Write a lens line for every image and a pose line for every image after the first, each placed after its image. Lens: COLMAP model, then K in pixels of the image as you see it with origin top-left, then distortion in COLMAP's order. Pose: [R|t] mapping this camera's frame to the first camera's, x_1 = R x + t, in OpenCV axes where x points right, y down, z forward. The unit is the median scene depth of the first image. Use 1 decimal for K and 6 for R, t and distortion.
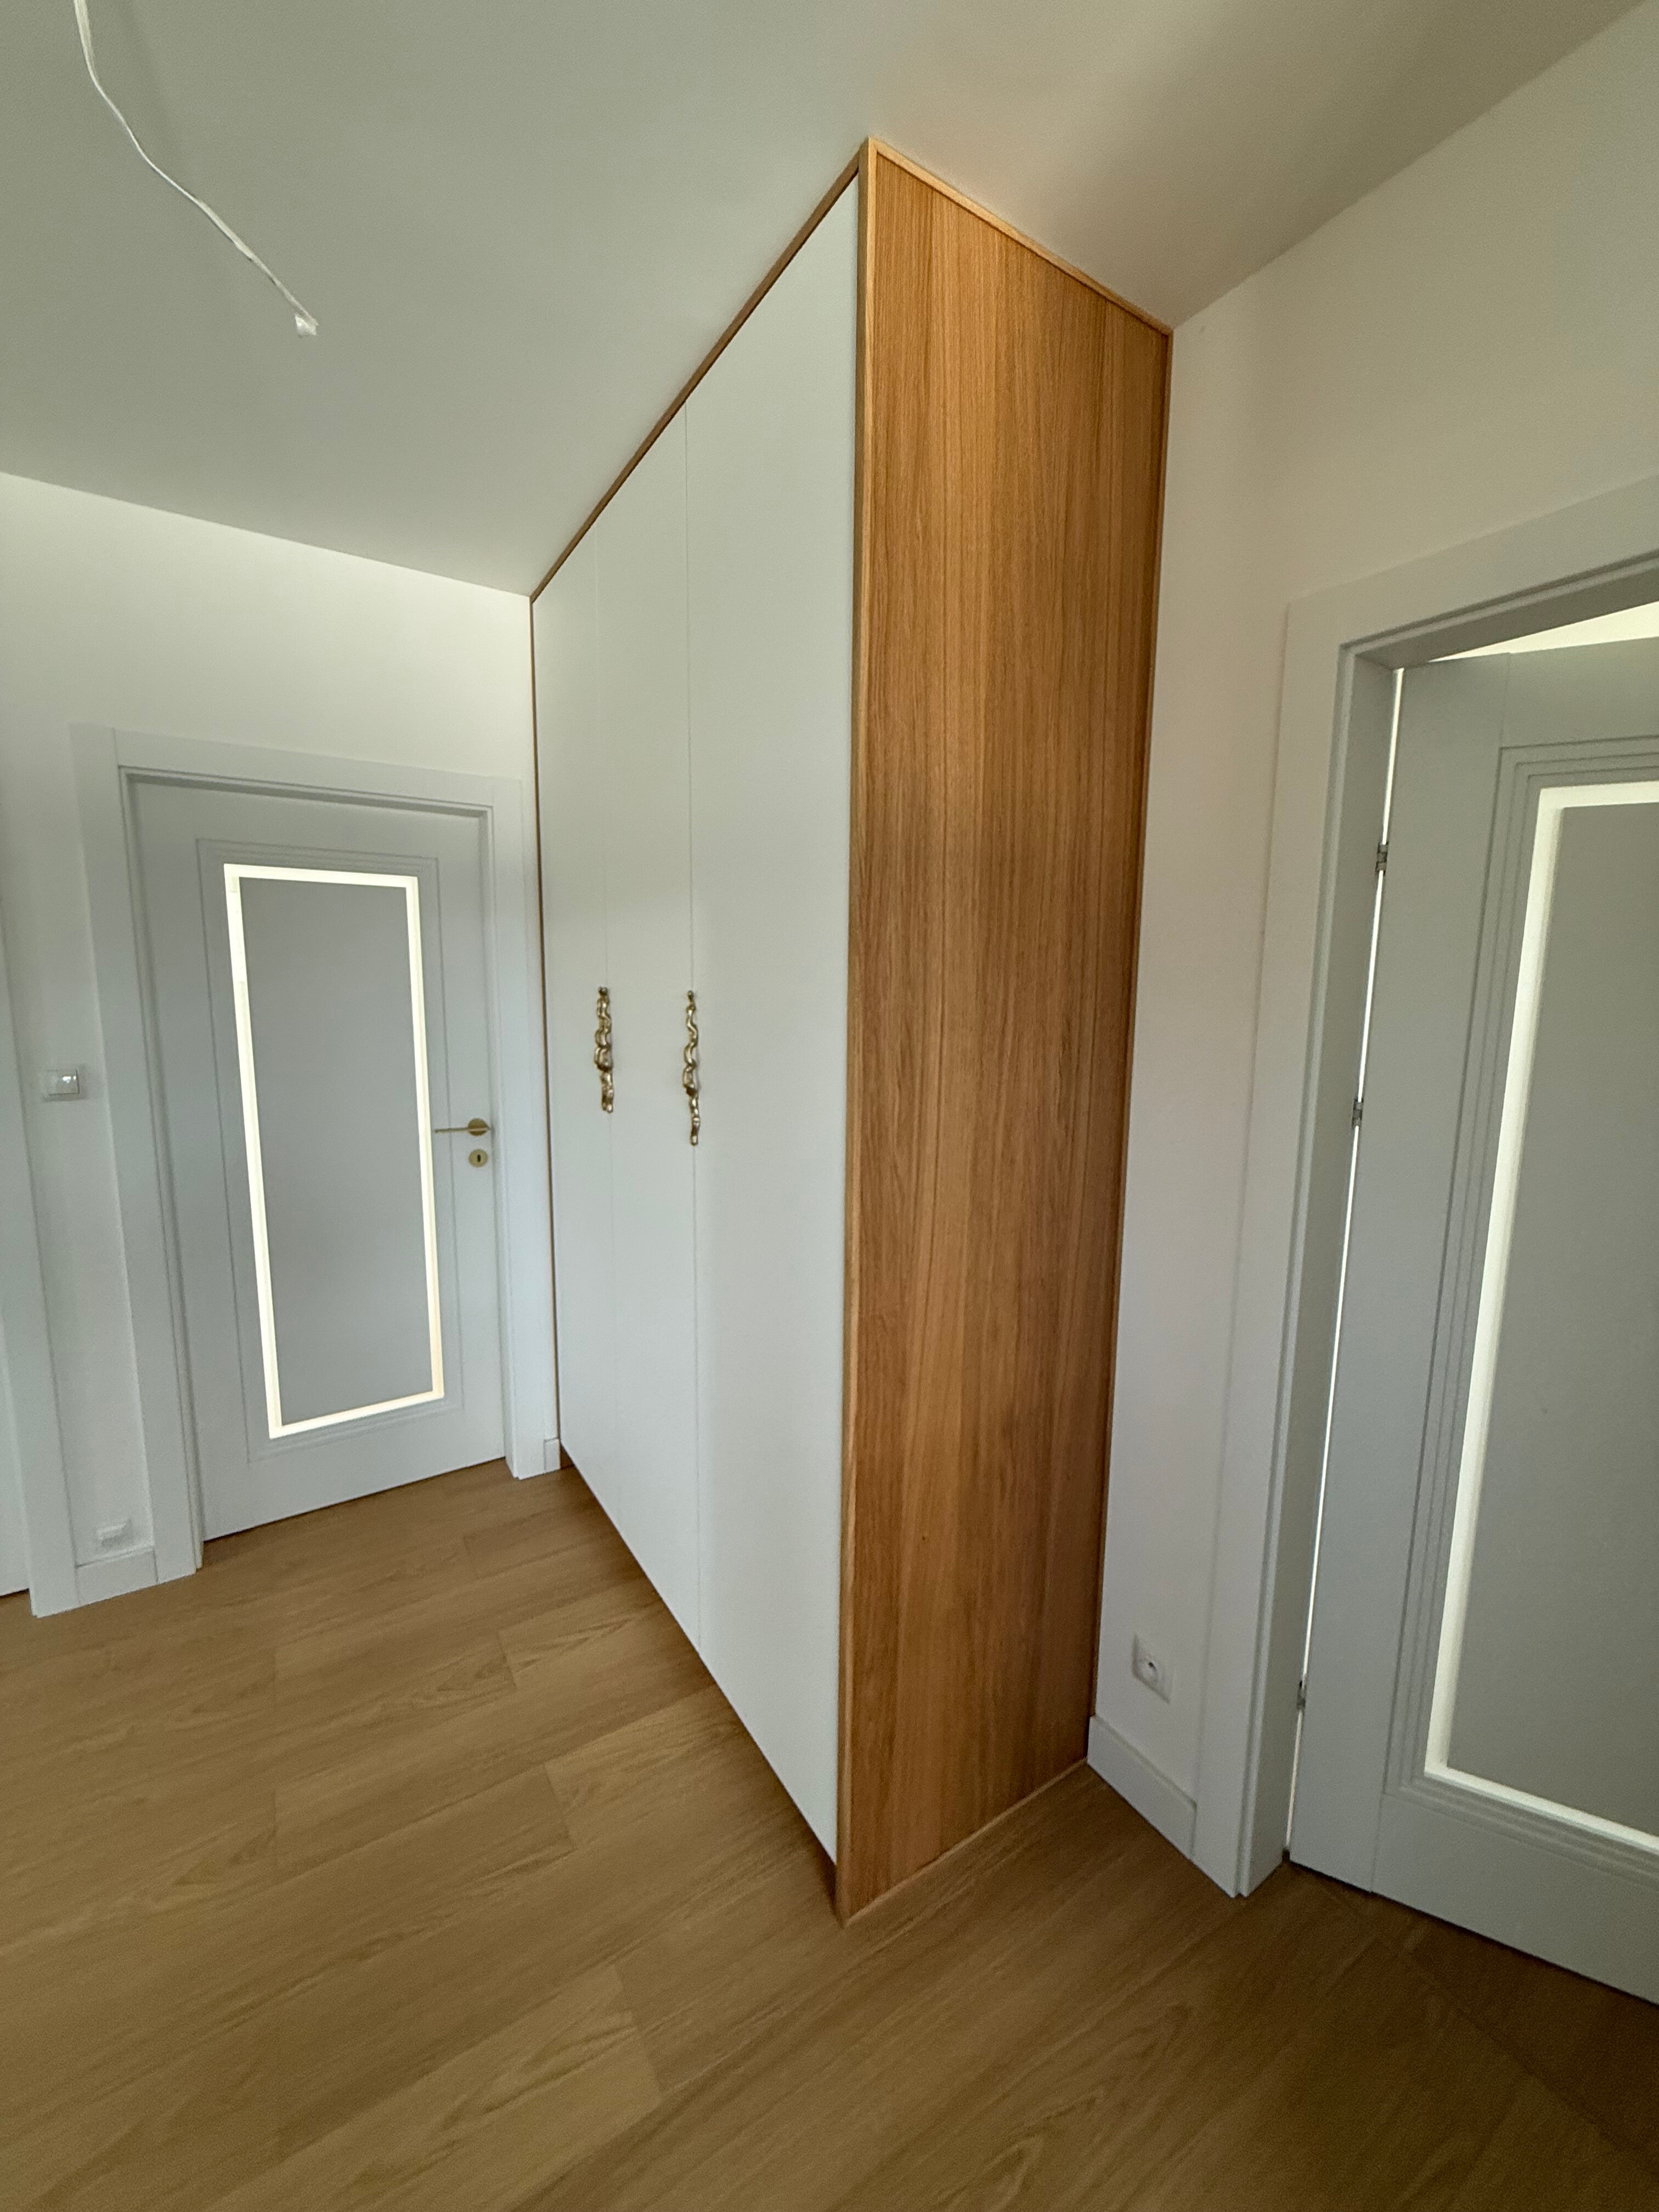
lens RADIAL K [[891.0, 0, 834.5], [0, 891.0, 1100.9], [0, 0, 1]] dist [-0.000584, 0.000483]
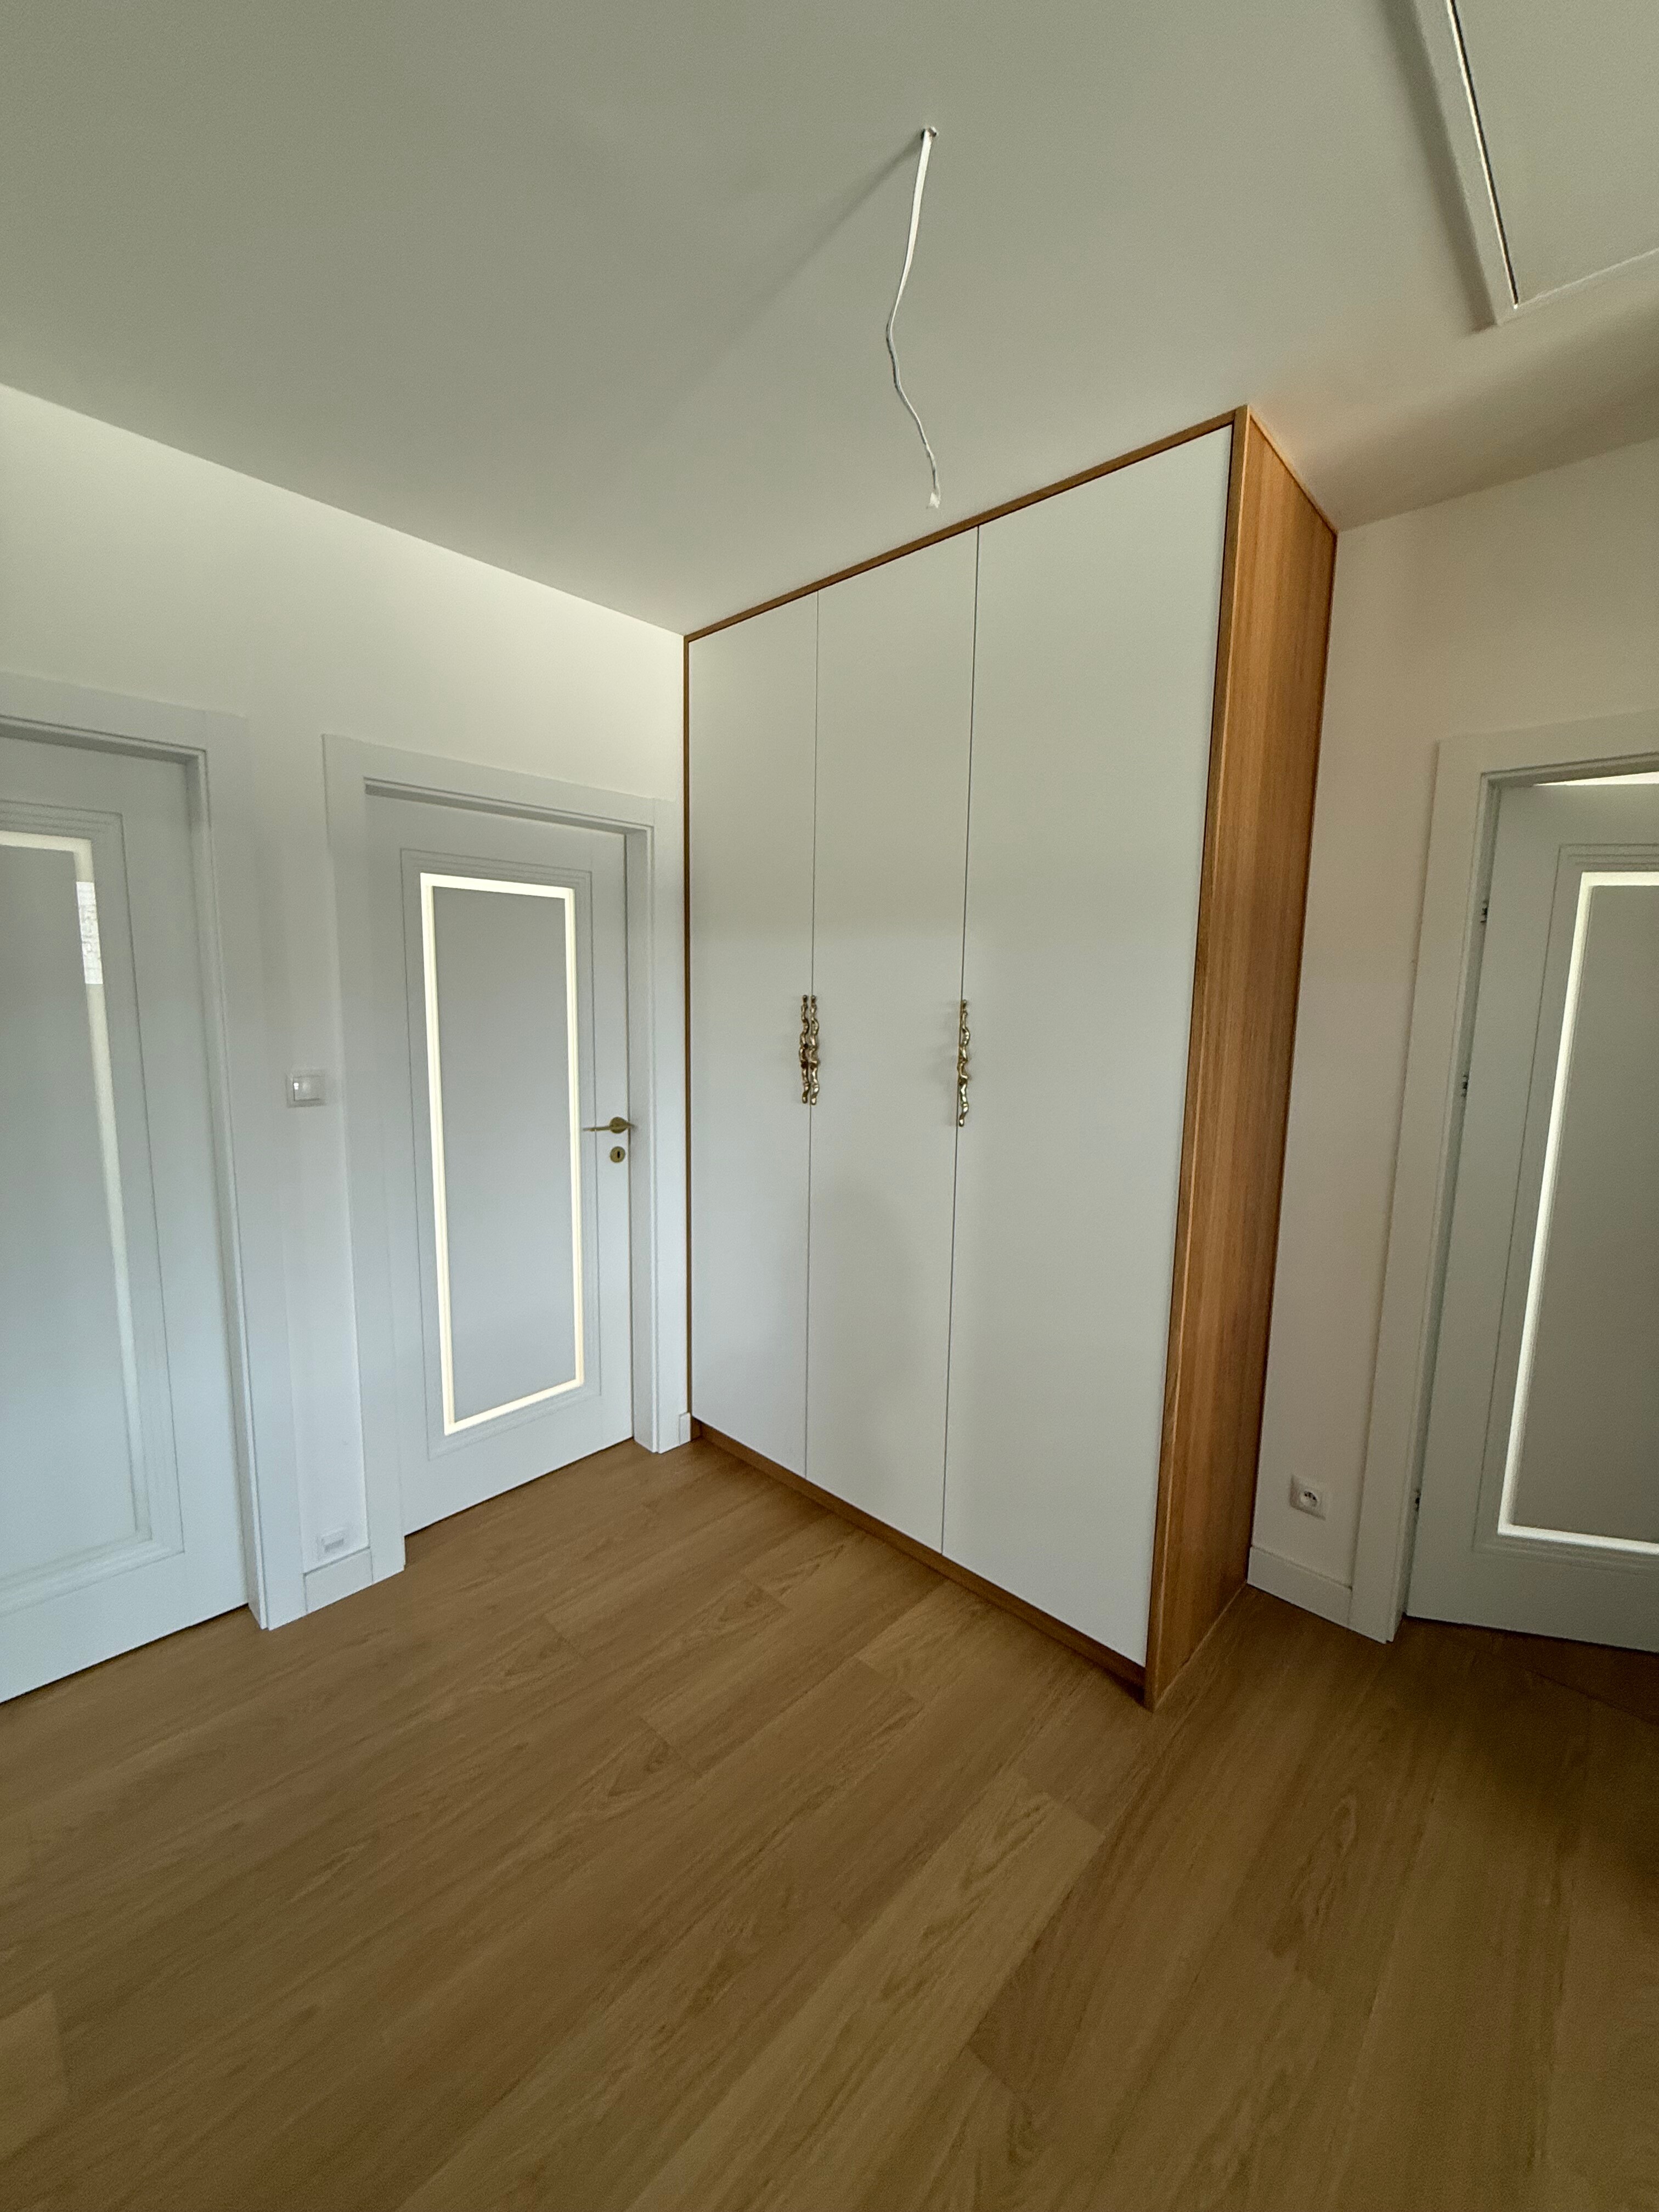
lens RADIAL K [[891.0, 0, 834.5], [0, 891.0, 1100.9], [0, 0, 1]] dist [-0.000584, 0.000483]
pose [[0.970139, -0.026258, 0.241123, -0.613985], [0.026174, 0.999651, 0.003550, 0.005954], [-0.241132, 0.002867, 0.970488, -0.138622]]
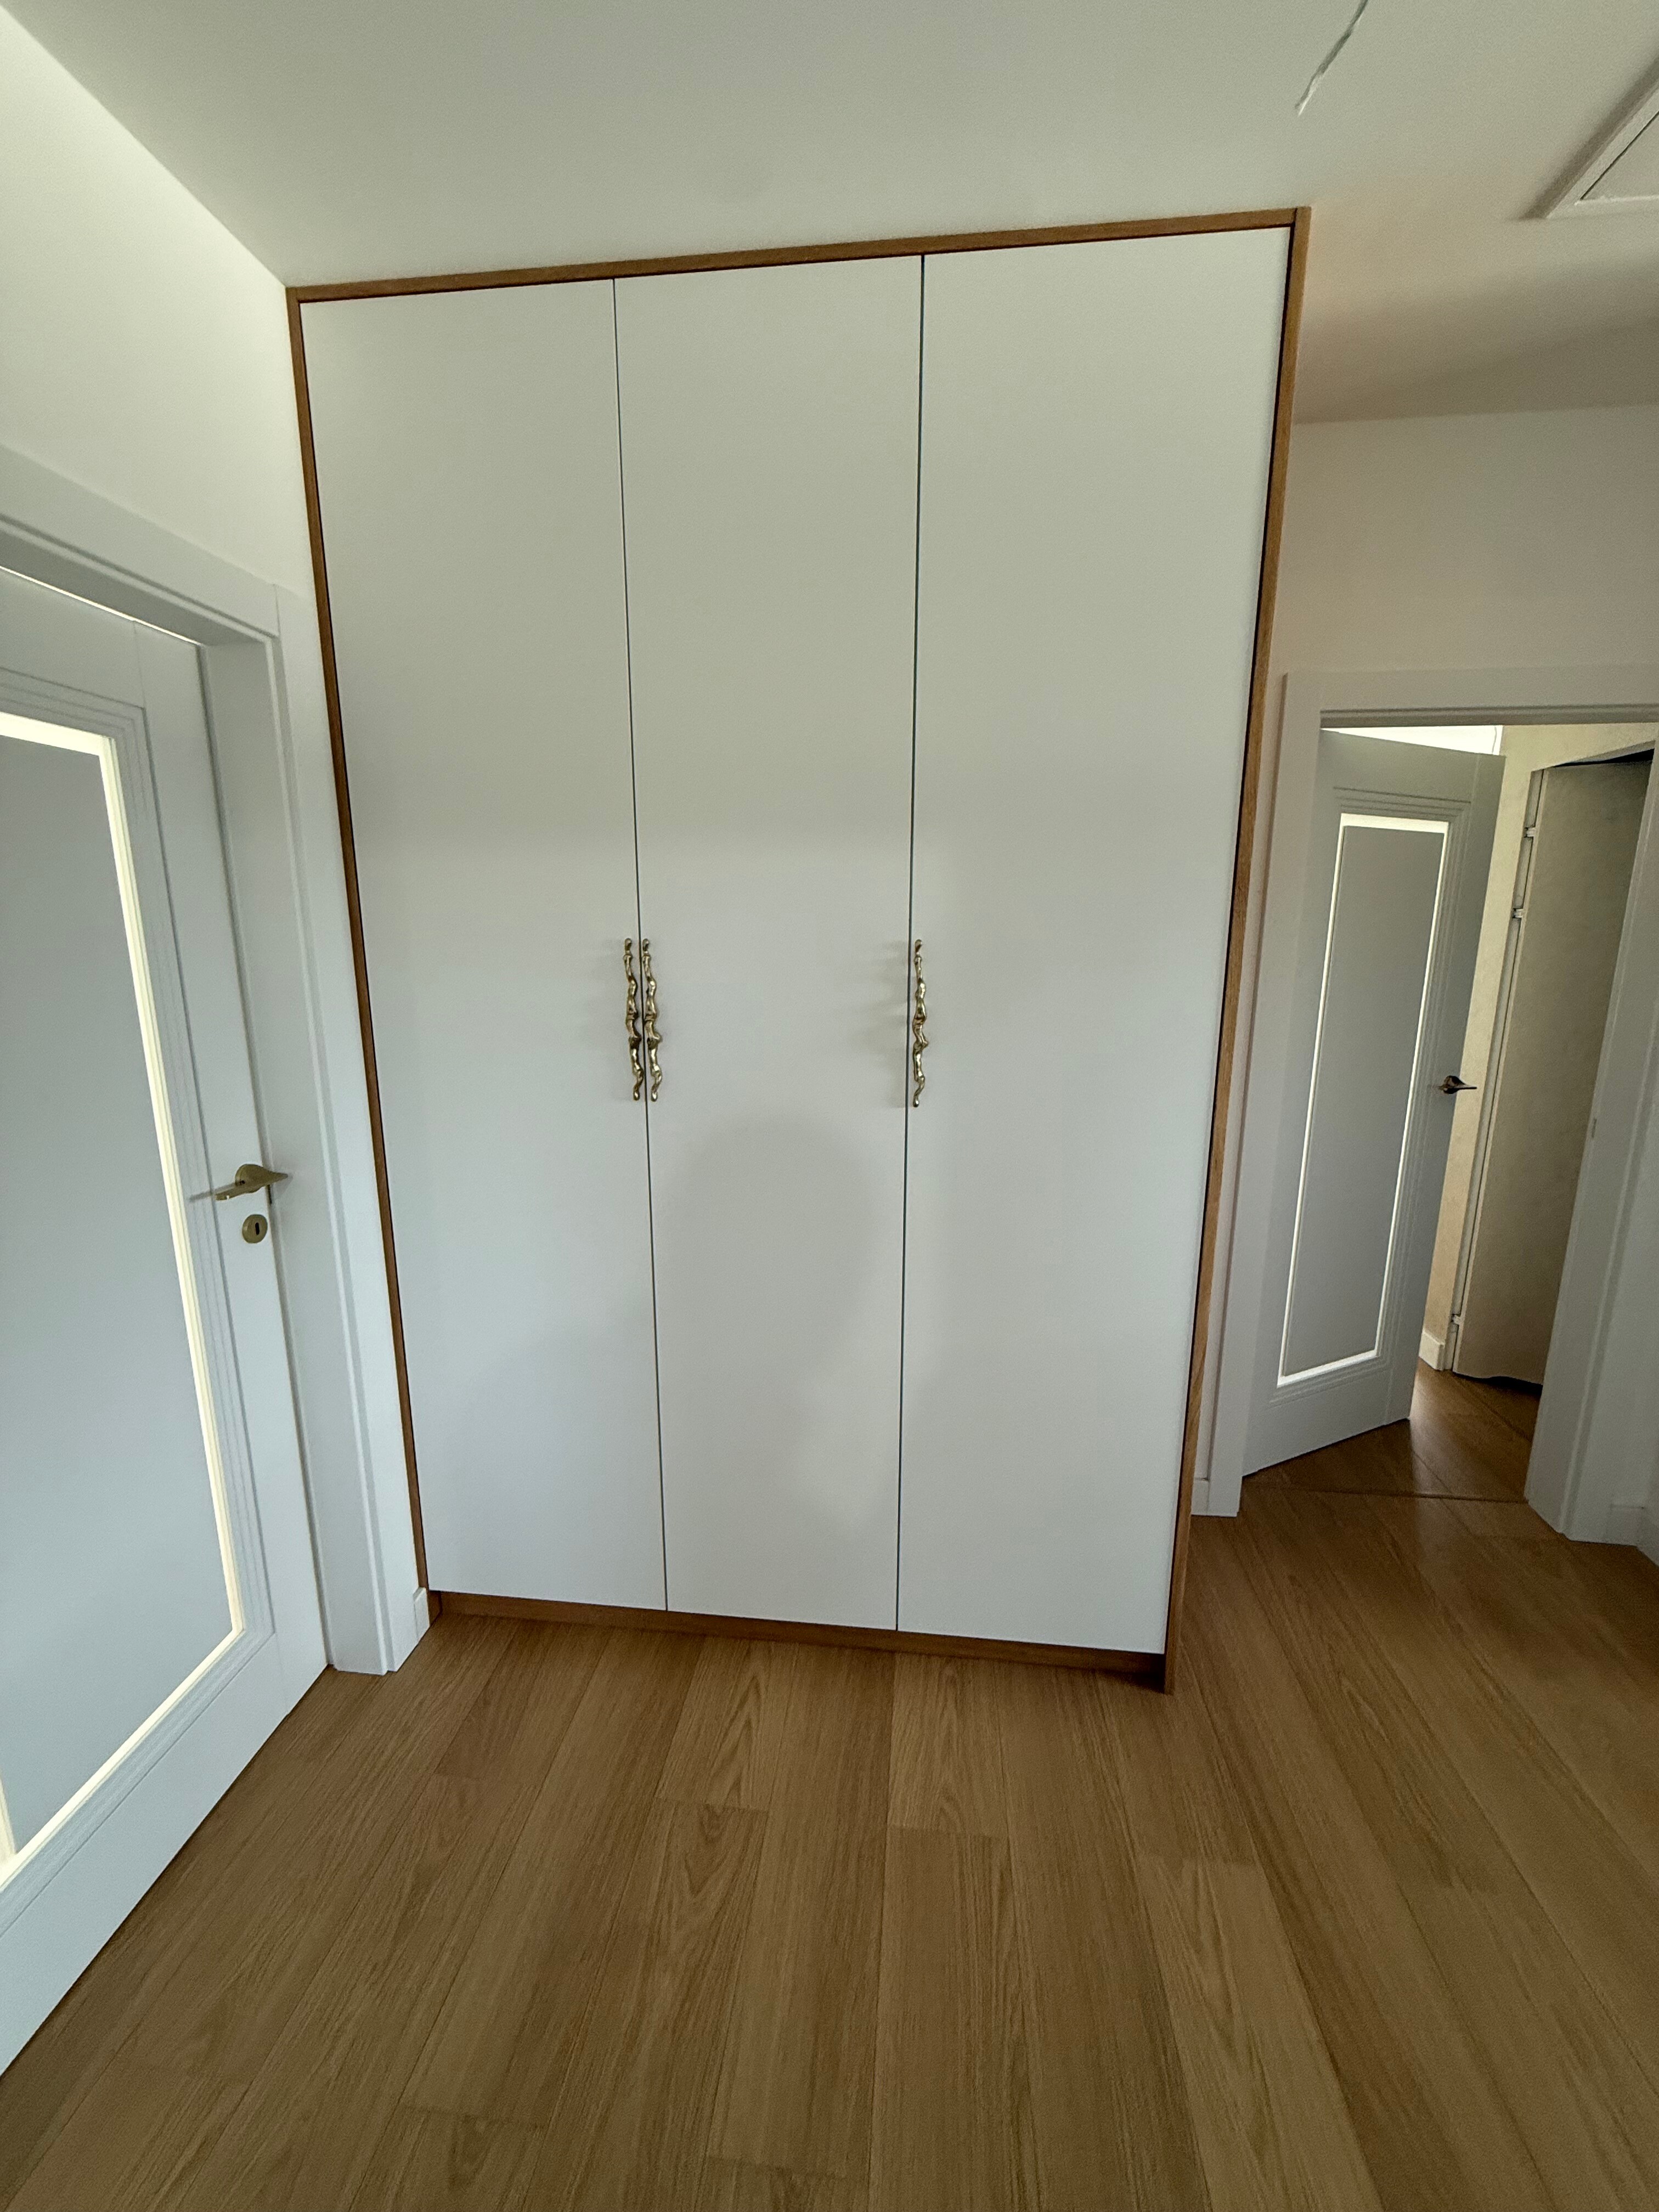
lens RADIAL K [[879.7, 0, 837.5], [0, 879.7, 1098.8], [0, 0, 1]] dist [0.000235, -0.000233]
pose [[0.625594, -0.161164, 0.763321, -0.905425], [0.109230, 0.986886, 0.118846, -0.076785], [-0.772465, 0.009028, 0.634994, 0.476789]]
